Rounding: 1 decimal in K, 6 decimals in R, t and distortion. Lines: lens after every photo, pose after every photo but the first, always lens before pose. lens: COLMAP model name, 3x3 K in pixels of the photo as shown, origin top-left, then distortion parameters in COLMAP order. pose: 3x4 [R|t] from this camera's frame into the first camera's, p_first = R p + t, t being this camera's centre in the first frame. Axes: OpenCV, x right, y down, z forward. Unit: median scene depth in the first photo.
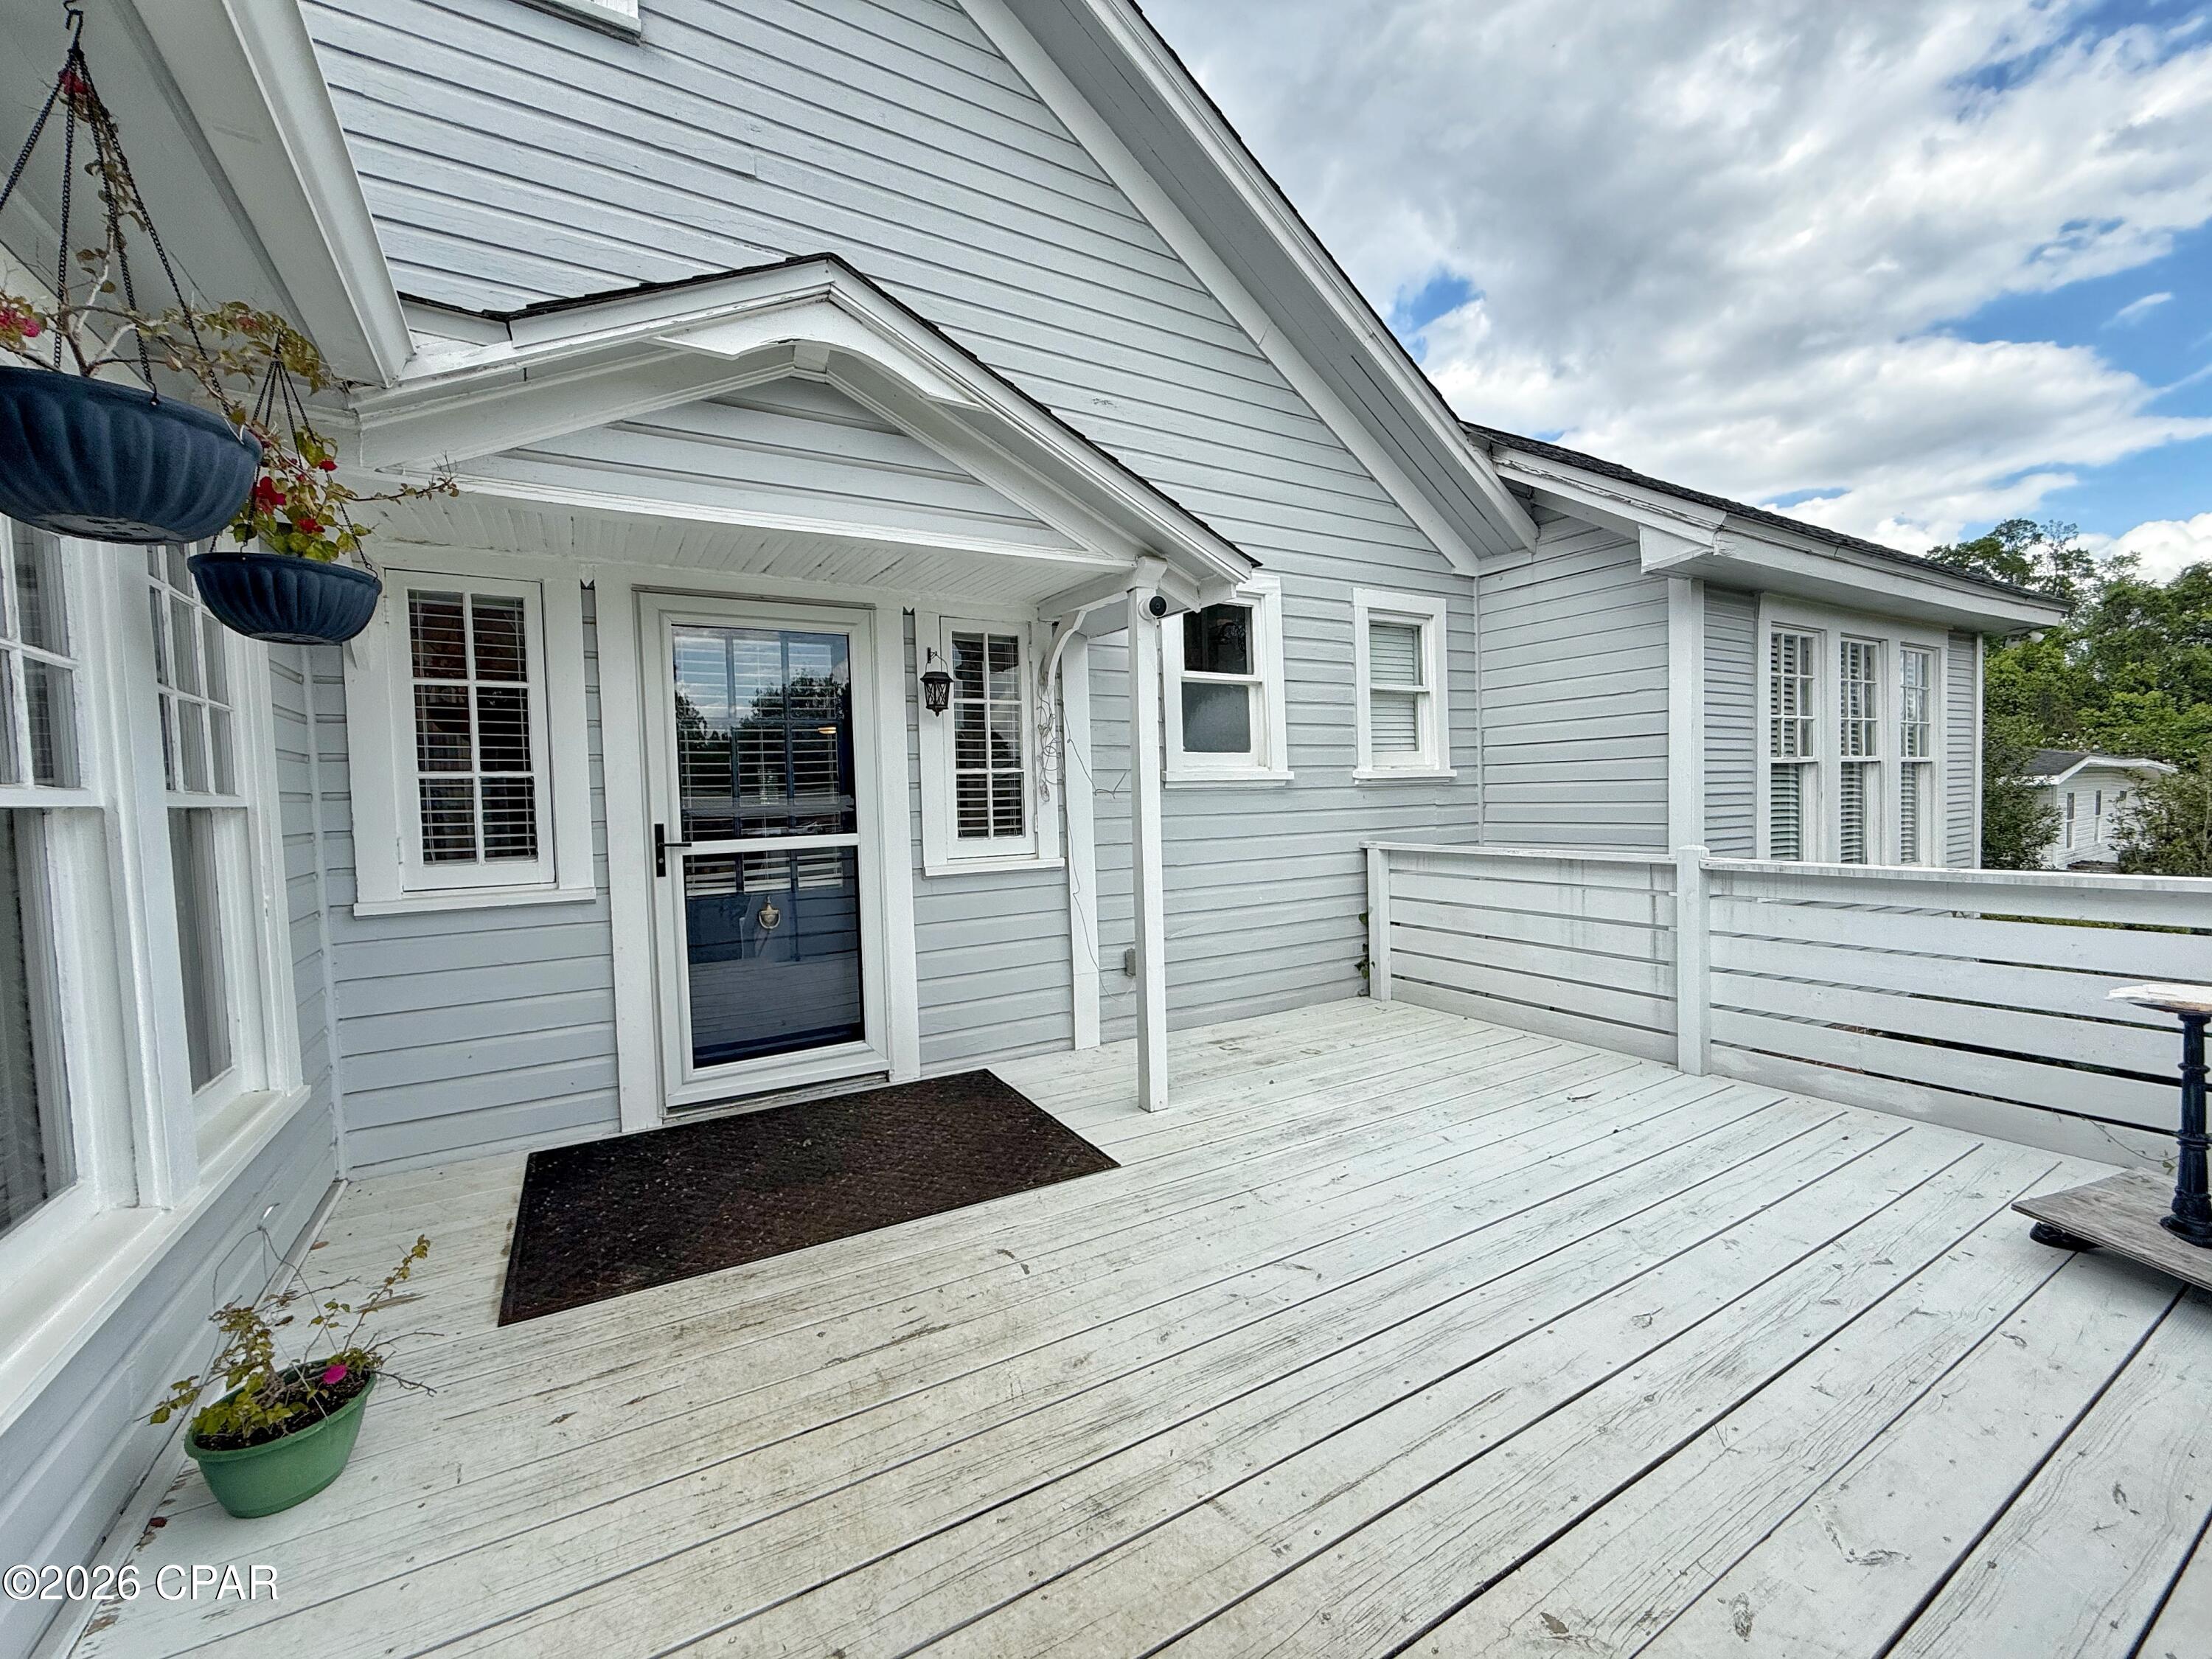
lens RADIAL K [[884.3, 0, 1105.9], [0, 884.3, 834.9], [0, 0, 1]] dist [-0.002977, 0.000986]
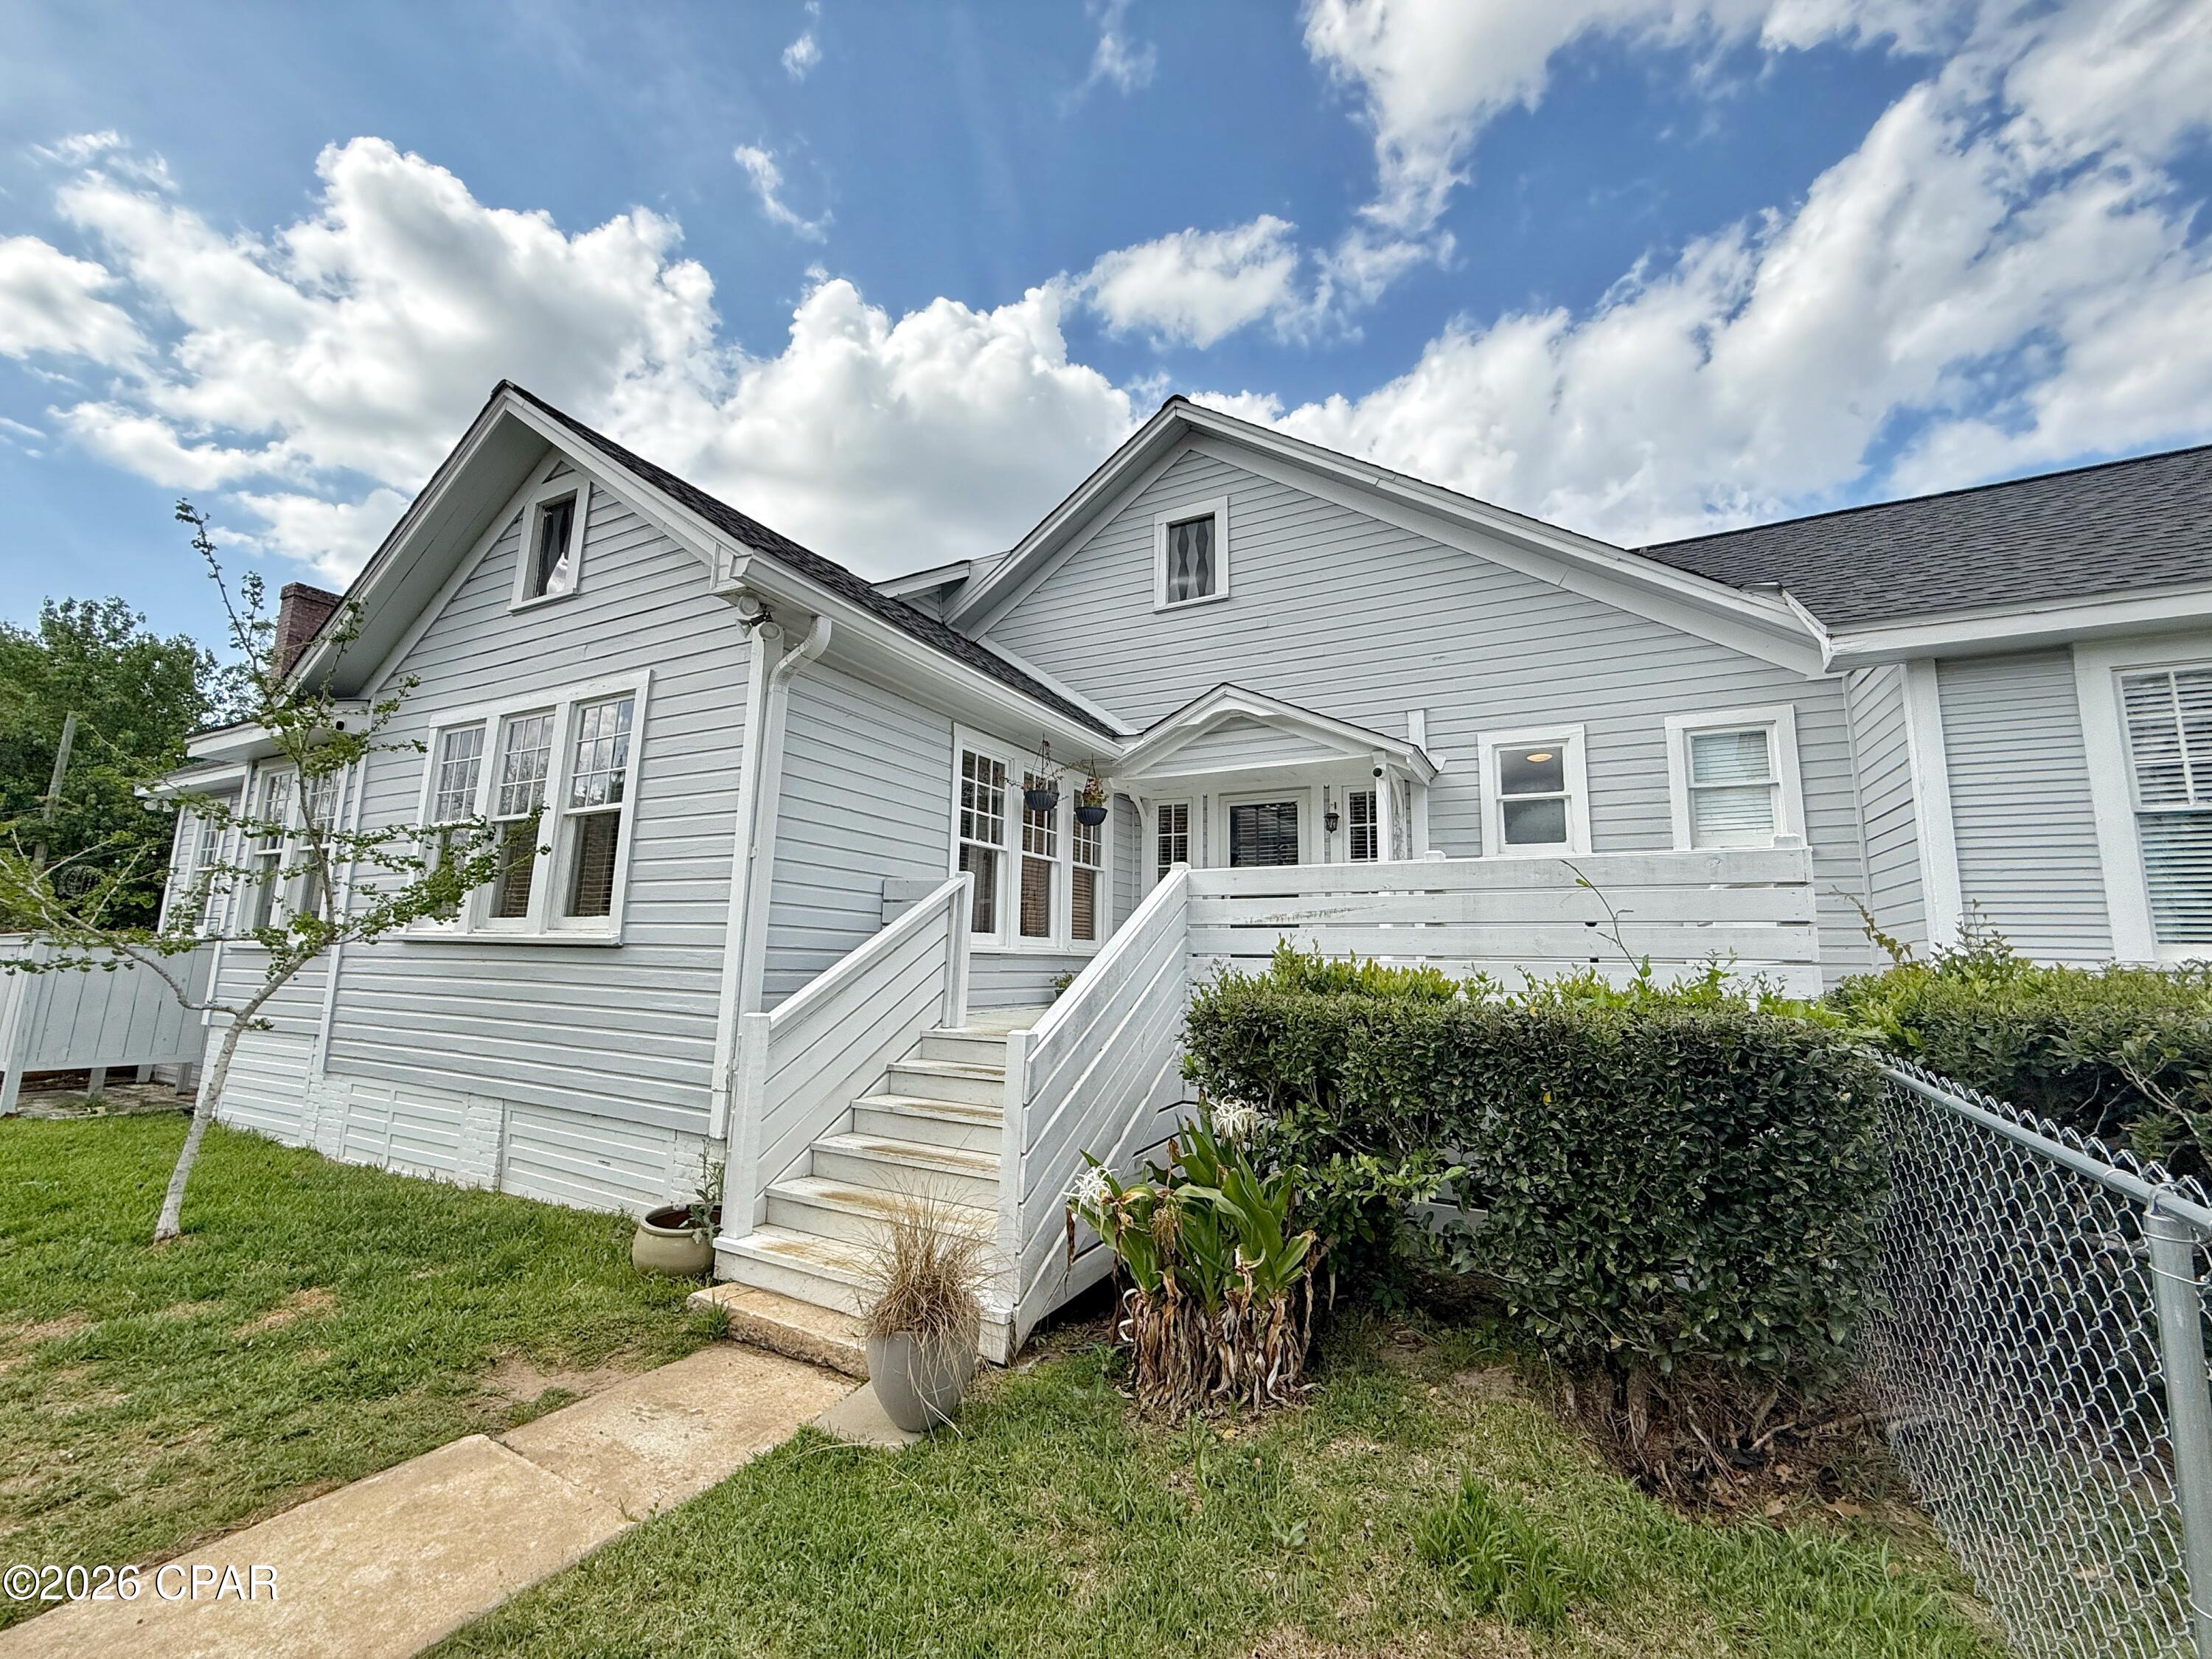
lens RADIAL K [[884.3, 0, 1104.4], [0, 884.3, 826.2], [0, 0, 1]] dist [-0.002977, 0.000986]
pose [[0.513116, -0.093499, -0.853212, 1.555193], [-0.074122, 0.985509, -0.152573, 0.247462], [0.855113, 0.141529, 0.498750, -0.616032]]
